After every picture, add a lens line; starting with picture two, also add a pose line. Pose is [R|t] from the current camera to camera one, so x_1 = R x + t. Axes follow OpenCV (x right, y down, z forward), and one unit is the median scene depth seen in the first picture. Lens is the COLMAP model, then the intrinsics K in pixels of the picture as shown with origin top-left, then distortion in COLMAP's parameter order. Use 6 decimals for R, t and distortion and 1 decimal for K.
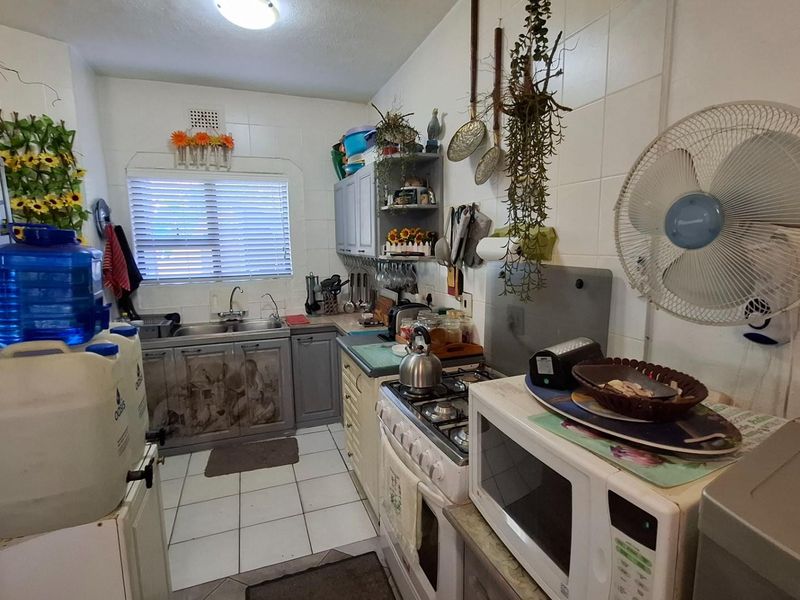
lens RADIAL K [[421.4, 0, 400.0], [0, 421.4, 300.0], [0, 0, 1]] dist [-0.003230, -0.000071]
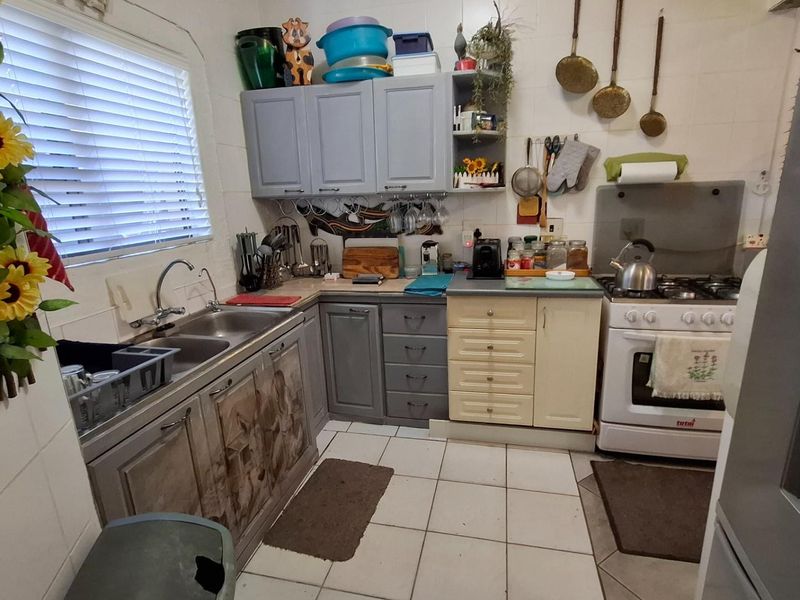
lens RADIAL K [[421.4, 0, 400.0], [0, 421.4, 300.0], [0, 0, 1]] dist [-0.003230, -0.000071]
pose [[0.554788, -0.212525, 0.804390, -0.885070], [0.144161, 0.976756, 0.158637, -0.035721], [-0.819407, 0.027952, 0.572530, 0.618041]]
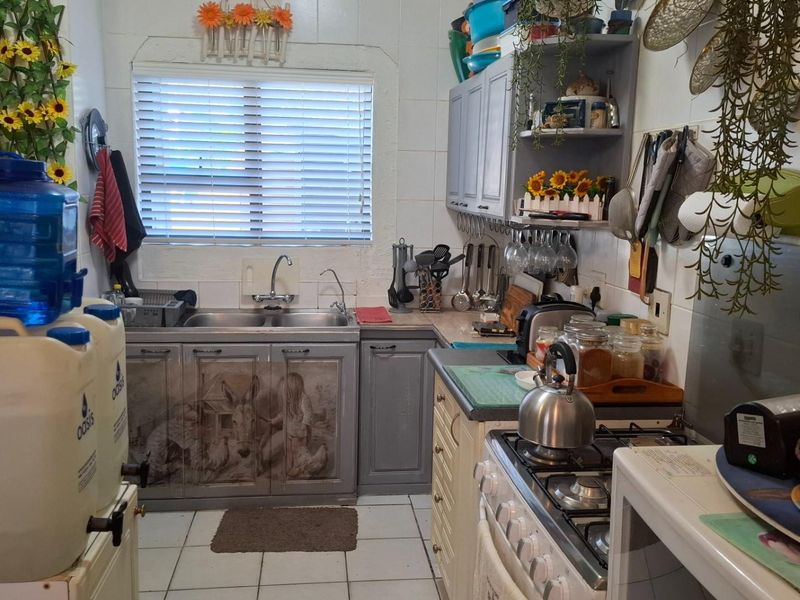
lens RADIAL K [[733.7, 0, 388.8], [0, 733.7, 296.2], [0, 0, 1]] dist [0.155272, -0.231752]
pose [[0.967968, 0.070803, -0.240885, 0.042681], [-0.068222, 0.997488, 0.019048, -0.002926], [0.241629, -0.002004, 0.970367, -0.030795]]
